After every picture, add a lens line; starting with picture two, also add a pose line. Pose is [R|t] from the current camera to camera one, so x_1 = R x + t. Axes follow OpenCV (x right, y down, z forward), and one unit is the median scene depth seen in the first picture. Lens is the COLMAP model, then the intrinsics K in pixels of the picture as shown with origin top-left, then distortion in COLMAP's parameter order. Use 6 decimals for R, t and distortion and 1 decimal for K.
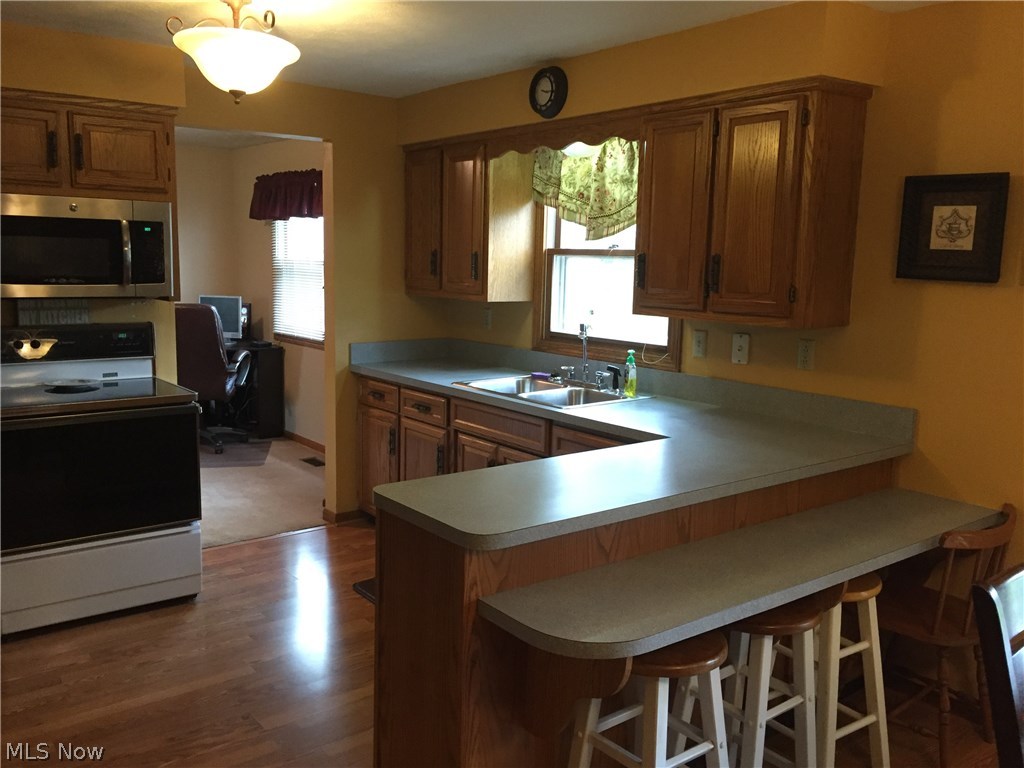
lens RADIAL K [[894.4, 0, 513.2], [0, 894.4, 382.9], [0, 0, 1]] dist [0.049496, 0.001081]
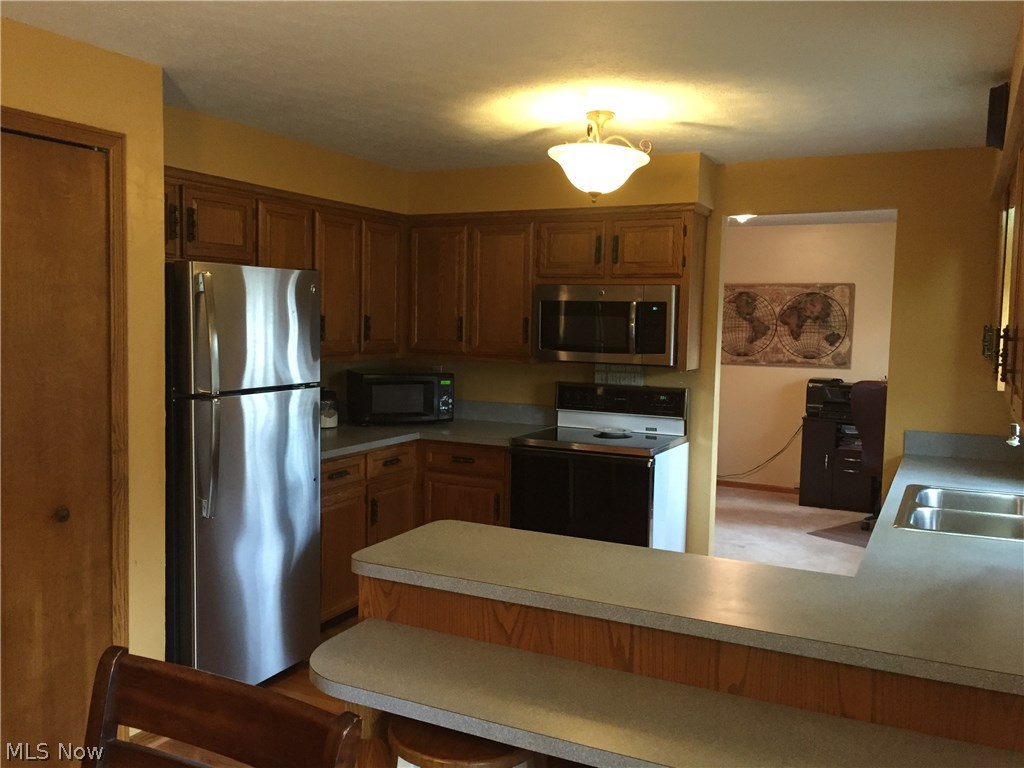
lens RADIAL K [[894.4, 0, 515.3], [0, 894.4, 385.1], [0, 0, 1]] dist [0.049496, 0.001081]
pose [[0.433670, 0.062274, -0.898917, 0.584803], [-0.140083, 0.990139, 0.001013, -0.046669], [0.890116, 0.125484, 0.438117, 0.338410]]
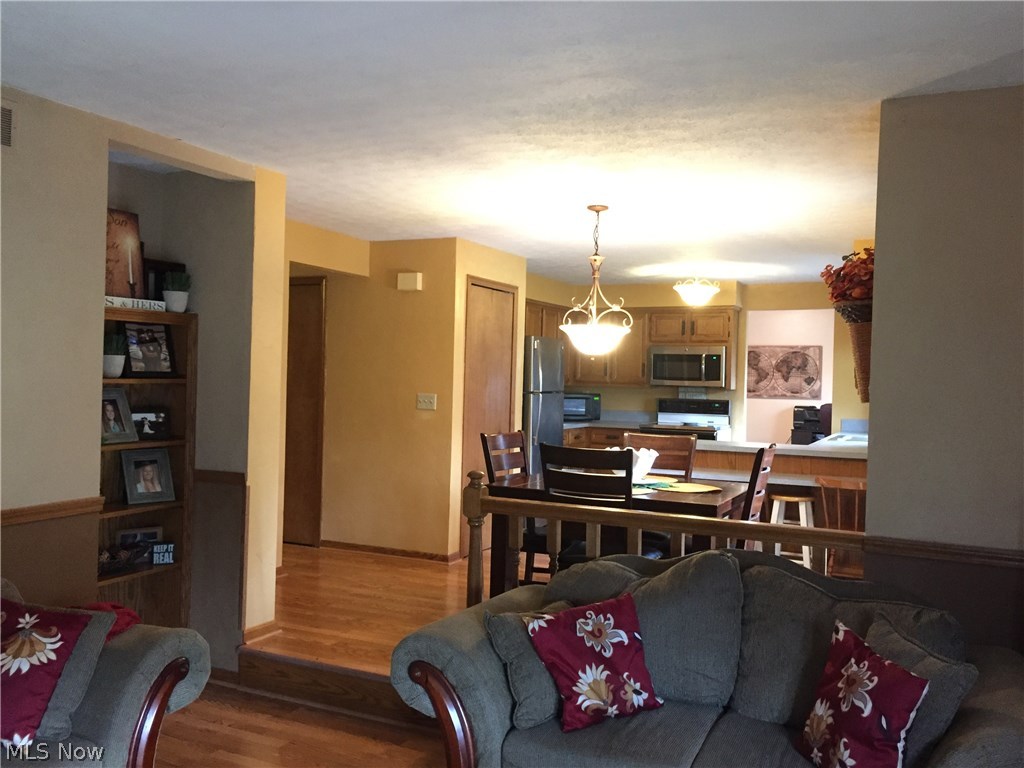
lens RADIAL K [[894.4, 0, 509.2], [0, 894.4, 382.4], [0, 0, 1]] dist [0.049496, 0.001081]
pose [[0.437578, -0.000740, -0.899180, 1.464847], [-0.142096, 0.987377, -0.069963, 0.131307], [0.887882, 0.158385, 0.431949, -0.468754]]
